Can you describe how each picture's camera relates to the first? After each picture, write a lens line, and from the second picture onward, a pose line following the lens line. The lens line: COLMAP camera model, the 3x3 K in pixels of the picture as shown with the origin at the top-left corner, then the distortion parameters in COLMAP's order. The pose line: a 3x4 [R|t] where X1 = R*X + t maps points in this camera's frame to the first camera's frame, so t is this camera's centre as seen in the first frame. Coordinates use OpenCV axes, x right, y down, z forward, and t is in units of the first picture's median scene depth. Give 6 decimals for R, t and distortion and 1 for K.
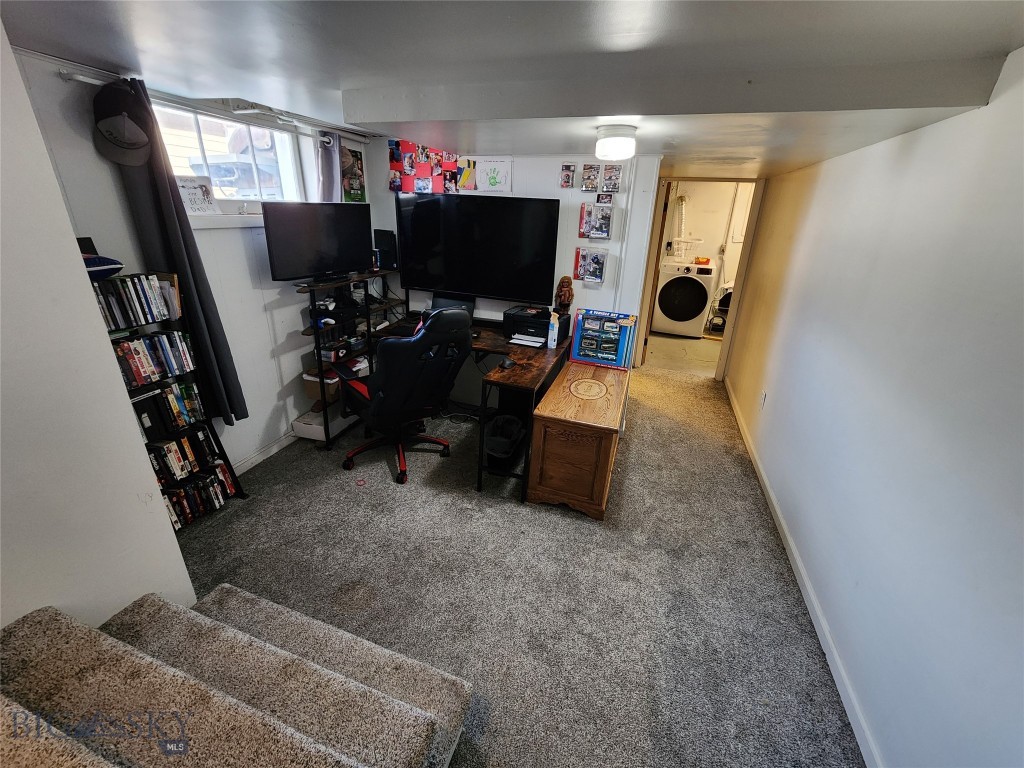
lens RADIAL K [[422.1, 0, 508.8], [0, 422.1, 374.3], [0, 0, 1]] dist [0.000113, 0.000117]
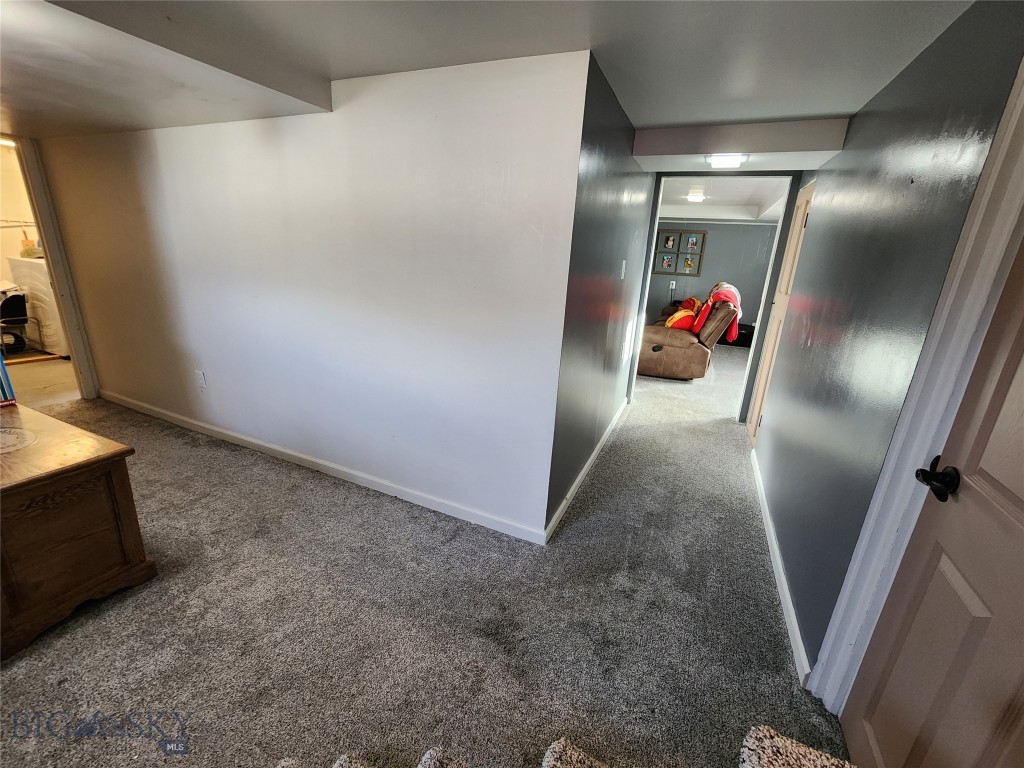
lens RADIAL K [[422.1, 0, 515.9], [0, 422.1, 377.8], [0, 0, 1]] dist [0.000113, 0.000117]
pose [[0.111496, -0.322273, 0.940058, -0.255992], [0.314570, 0.908758, 0.274234, 0.021166], [-0.942664, 0.265138, 0.202700, 0.136999]]
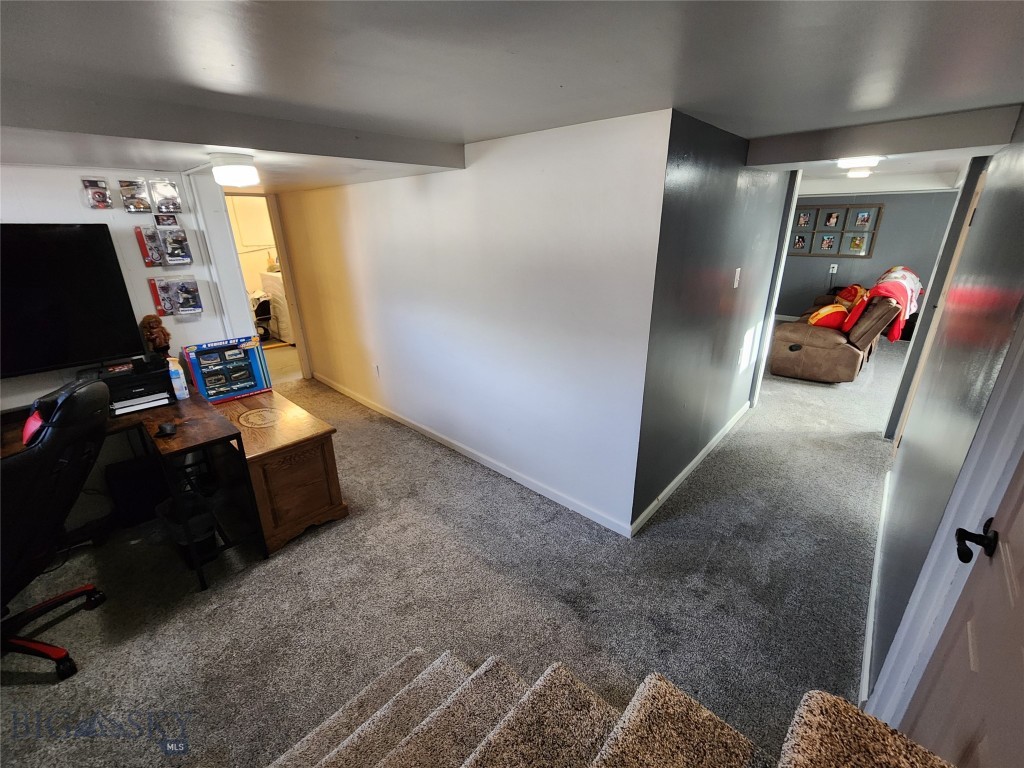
lens RADIAL K [[422.1, 0, 515.3], [0, 422.1, 380.3], [0, 0, 1]] dist [0.000113, 0.000117]
pose [[0.414888, -0.363812, 0.833972, -0.327709], [0.361871, 0.906949, 0.215623, -0.039632], [-0.834816, 0.212331, 0.507935, 0.015528]]
